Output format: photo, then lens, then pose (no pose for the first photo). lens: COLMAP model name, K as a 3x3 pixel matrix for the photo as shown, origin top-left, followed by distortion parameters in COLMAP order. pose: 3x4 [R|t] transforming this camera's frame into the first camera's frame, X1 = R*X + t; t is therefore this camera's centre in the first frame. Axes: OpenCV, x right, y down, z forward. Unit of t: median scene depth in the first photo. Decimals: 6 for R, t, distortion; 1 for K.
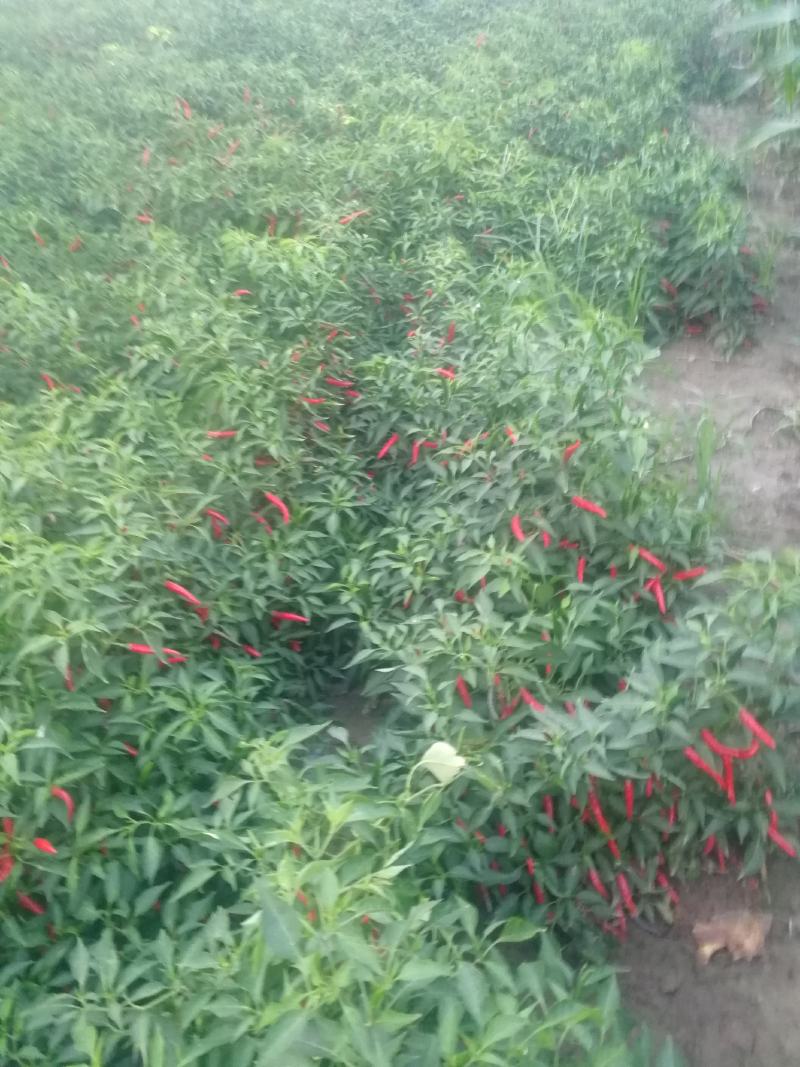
lens RADIAL K [[781.2, 0, 374.1], [0, 781.2, 530.6], [0, 0, 1]] dist [0.023184, -0.042055]
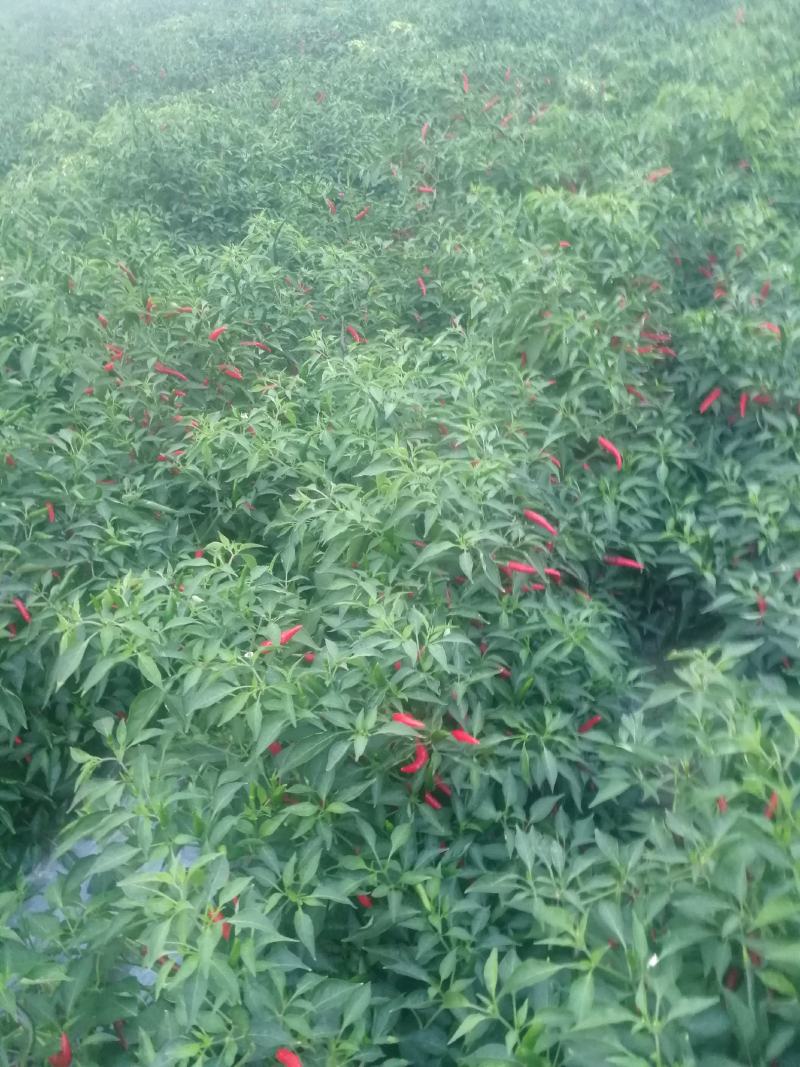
lens RADIAL K [[781.2, 0, 374.1], [0, 781.2, 530.6], [0, 0, 1]] dist [0.023184, -0.042055]
pose [[0.982984, 0.059833, -0.173672, -0.232410], [-0.062224, 0.998027, -0.008353, 0.092608], [0.172829, 0.019017, 0.984768, -0.019333]]
